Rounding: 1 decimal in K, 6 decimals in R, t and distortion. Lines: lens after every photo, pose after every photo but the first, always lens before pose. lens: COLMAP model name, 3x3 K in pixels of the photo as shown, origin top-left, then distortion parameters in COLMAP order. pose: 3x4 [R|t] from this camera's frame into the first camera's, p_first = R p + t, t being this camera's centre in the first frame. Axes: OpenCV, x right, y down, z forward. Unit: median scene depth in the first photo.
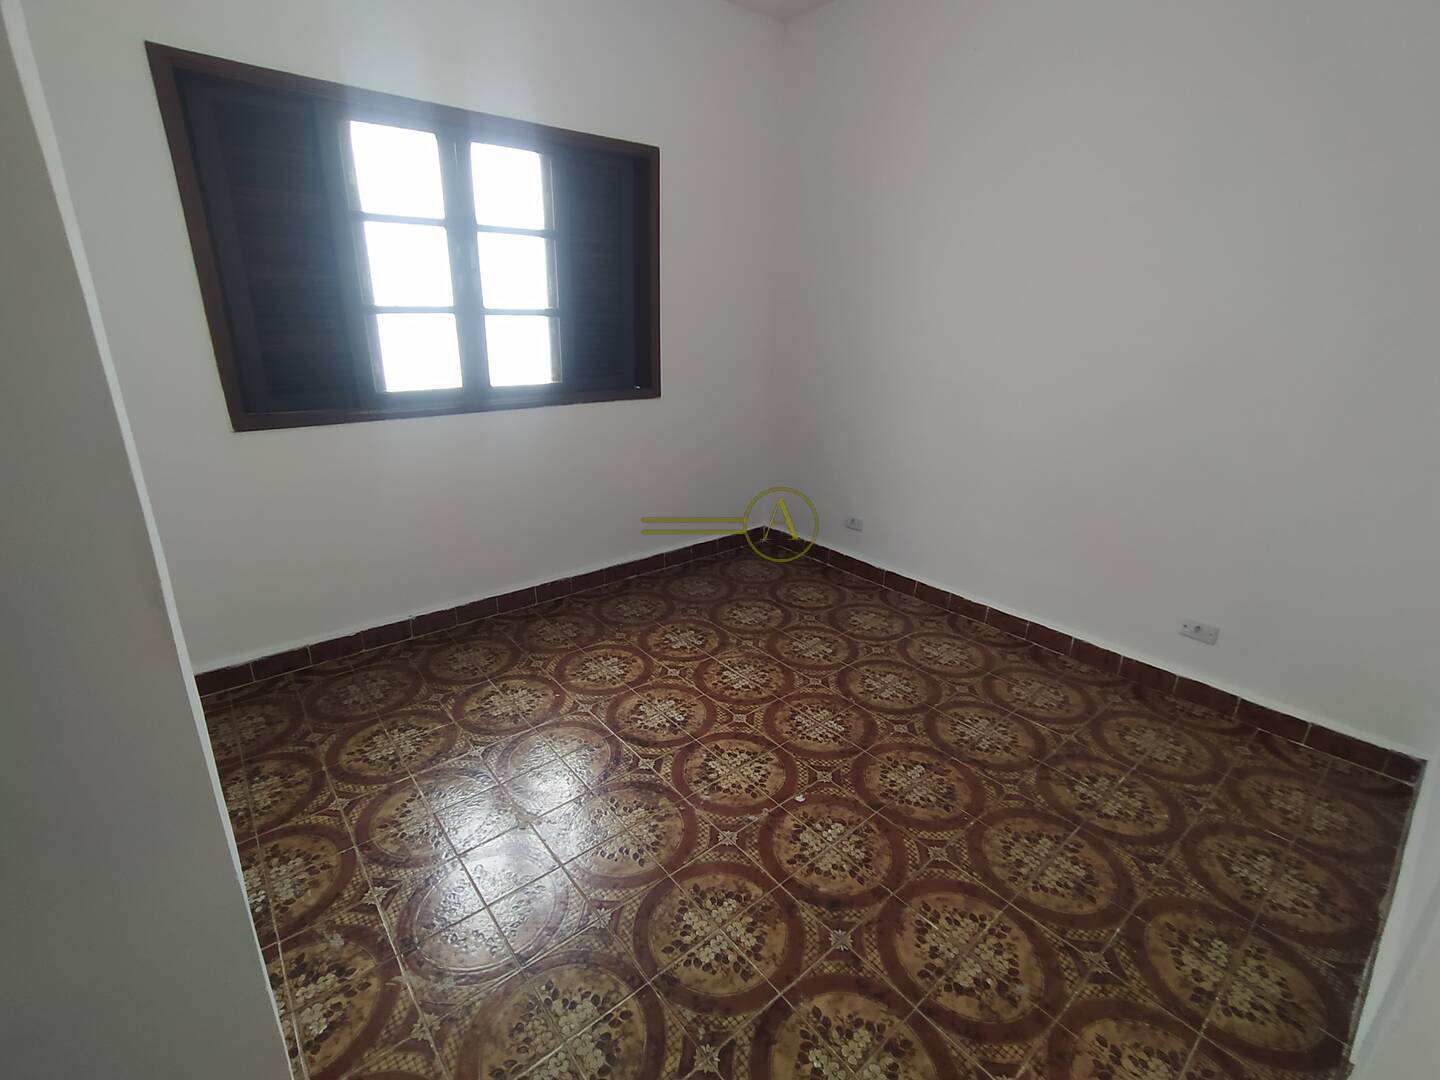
lens RADIAL K [[656.3, 0, 718.2], [0, 656.3, 531.3], [0, 0, 1]] dist [-0.013233, 0.008062]
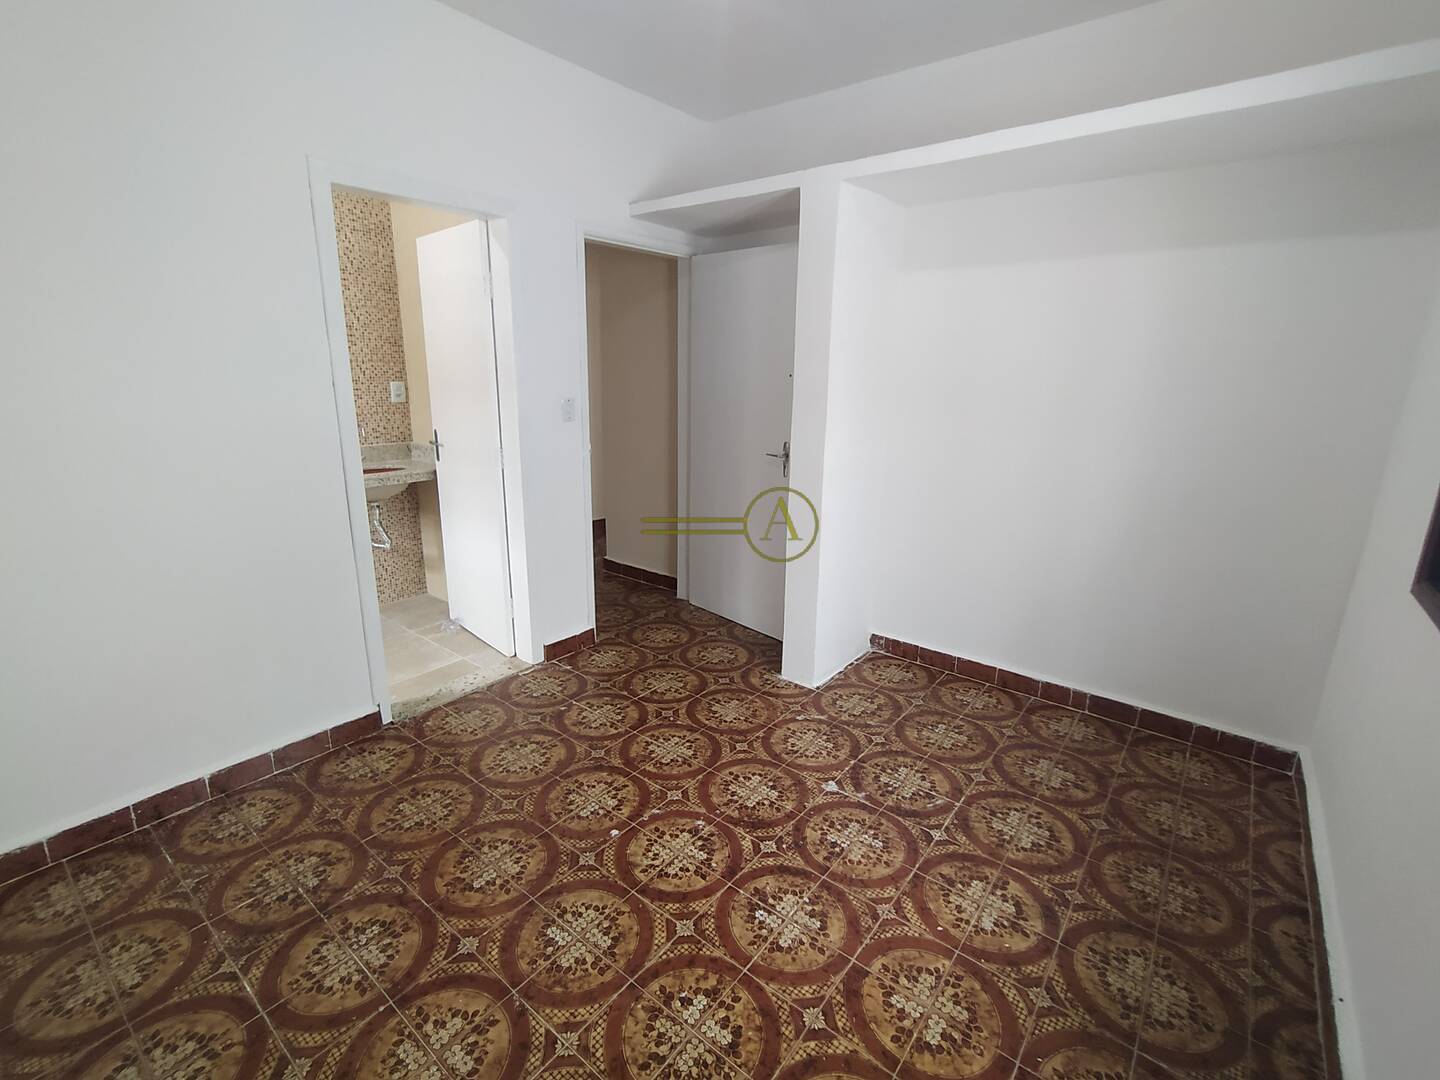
lens RADIAL K [[656.3, 0, 718.2], [0, 656.3, 531.3], [0, 0, 1]] dist [-0.013233, 0.008062]
pose [[-0.978991, 0.019288, -0.202991, 0.155999], [-0.093470, 0.842310, 0.530827, -0.565408], [0.181219, 0.538648, -0.822811, 1.545435]]
